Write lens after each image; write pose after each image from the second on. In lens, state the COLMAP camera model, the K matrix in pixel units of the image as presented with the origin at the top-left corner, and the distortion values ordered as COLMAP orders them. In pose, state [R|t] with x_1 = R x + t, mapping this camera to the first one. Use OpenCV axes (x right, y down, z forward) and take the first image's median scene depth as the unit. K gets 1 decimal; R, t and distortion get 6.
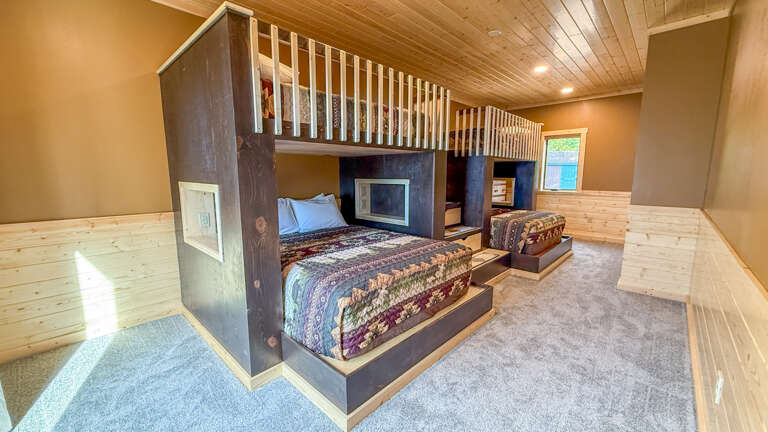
lens RADIAL K [[307.5, 0, 383.5], [0, 307.5, 217.4], [0, 0, 1]] dist [0.001019, -0.000132]
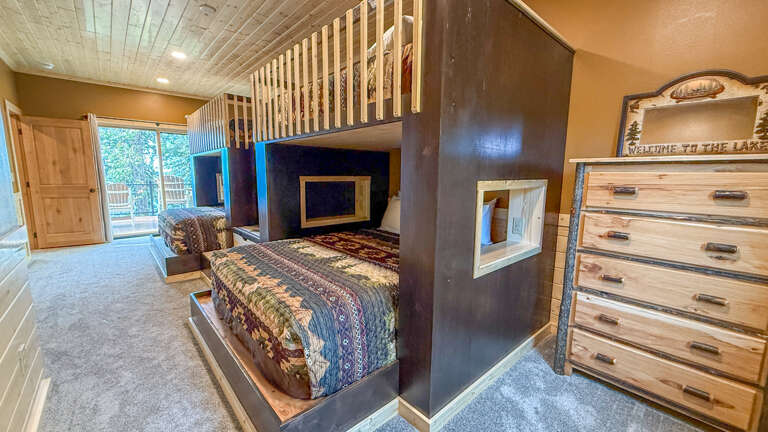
lens RADIAL K [[307.5, 0, 386.2], [0, 307.5, 220.0], [0, 0, 1]] dist [0.001019, -0.000132]
pose [[-0.081757, 0.153449, -0.984769, 0.731611], [-0.145898, 0.975589, 0.164131, -0.174435], [0.985916, 0.157095, -0.057374, 1.126381]]
